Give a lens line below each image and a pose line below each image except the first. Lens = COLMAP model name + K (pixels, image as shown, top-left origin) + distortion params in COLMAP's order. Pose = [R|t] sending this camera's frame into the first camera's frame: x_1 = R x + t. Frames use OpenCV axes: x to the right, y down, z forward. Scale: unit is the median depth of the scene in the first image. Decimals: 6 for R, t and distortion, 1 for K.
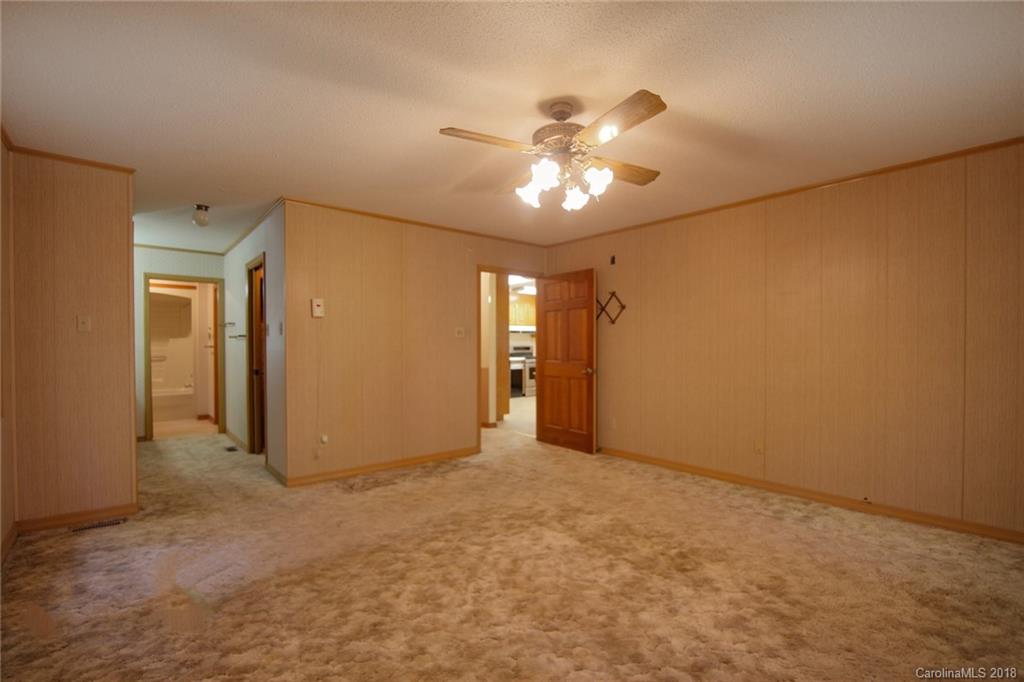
lens RADIAL K [[469.9, 0, 512.8], [0, 469.9, 349.2], [0, 0, 1]] dist [-0.020504, 0.000778]
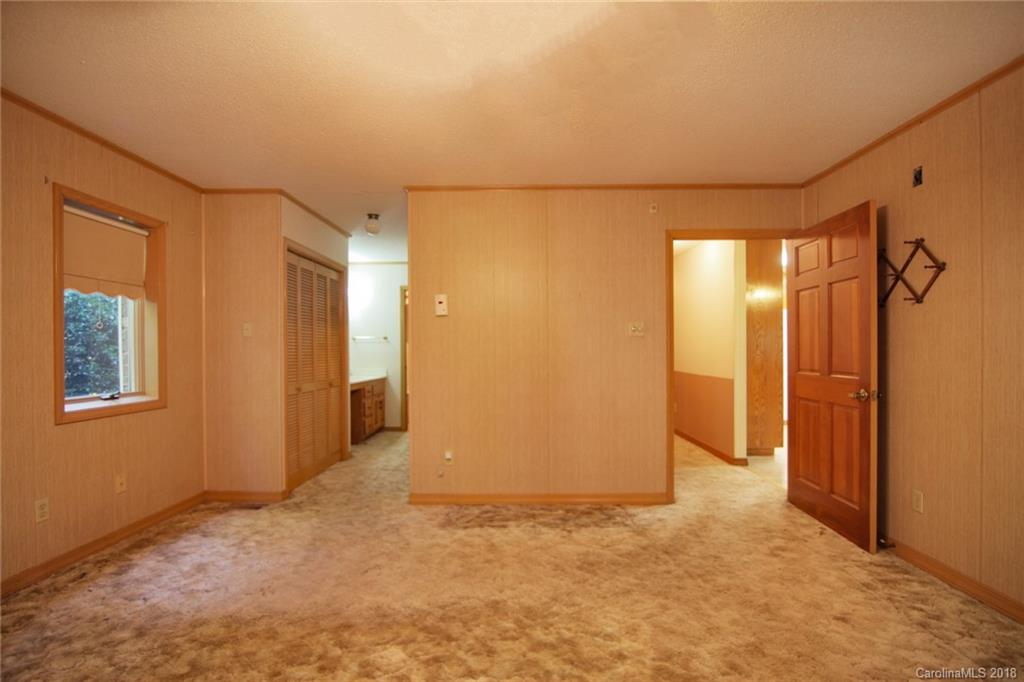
lens RADIAL K [[469.9, 0, 512.8], [0, 469.9, 349.2], [0, 0, 1]] dist [-0.020504, 0.000778]
pose [[0.752045, -0.001453, -0.659111, 0.254238], [-0.001427, 0.999992, -0.003833, -0.002588], [0.659111, 0.003823, 0.752036, 0.406724]]
